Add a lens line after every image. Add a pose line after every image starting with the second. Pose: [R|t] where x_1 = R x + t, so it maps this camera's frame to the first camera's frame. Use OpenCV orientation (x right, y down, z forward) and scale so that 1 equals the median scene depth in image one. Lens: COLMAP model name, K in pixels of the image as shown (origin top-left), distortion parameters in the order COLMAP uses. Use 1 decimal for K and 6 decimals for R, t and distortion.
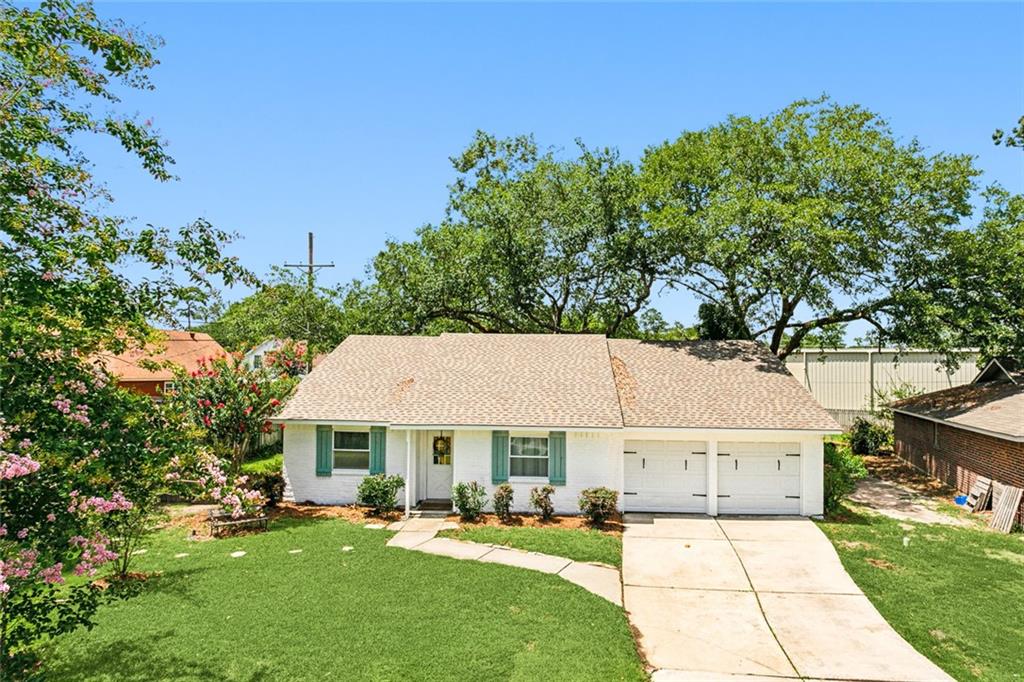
lens RADIAL K [[506.8, 0, 496.2], [0, 506.8, 370.5], [0, 0, 1]] dist [-0.001756, -0.000277]
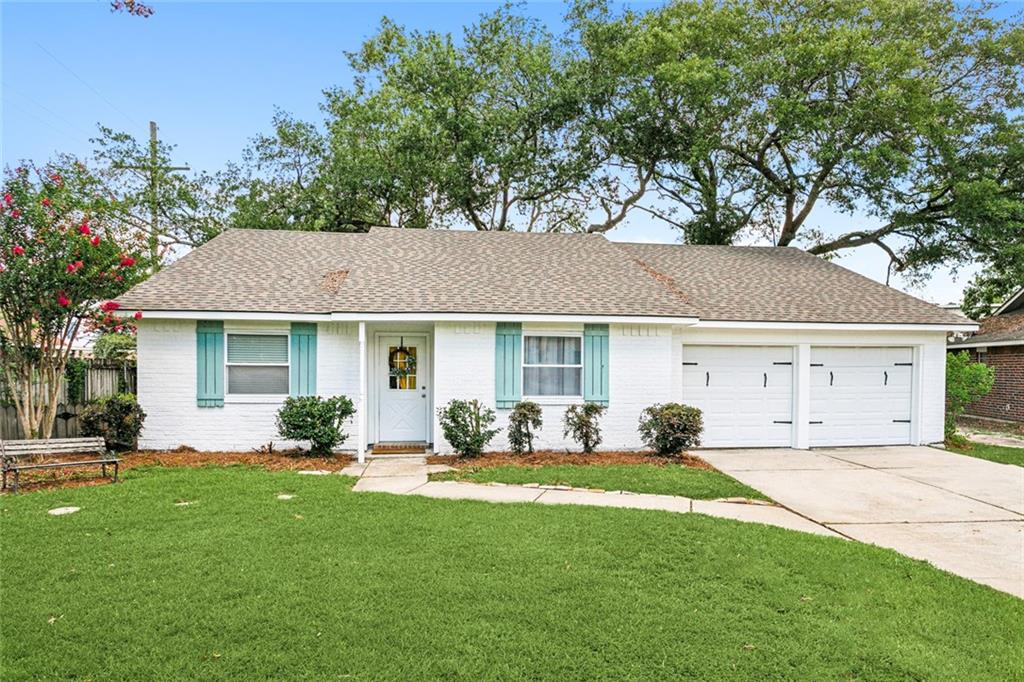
lens RADIAL K [[621.4, 0, 511.4], [0, 621.4, 357.3], [0, 0, 1]] dist [0.013365, 0.000212]
pose [[0.986579, -0.002855, 0.163258, -0.104460], [-0.005667, 0.998646, 0.051711, 0.107285], [-0.163185, -0.051943, 0.985227, 0.201813]]
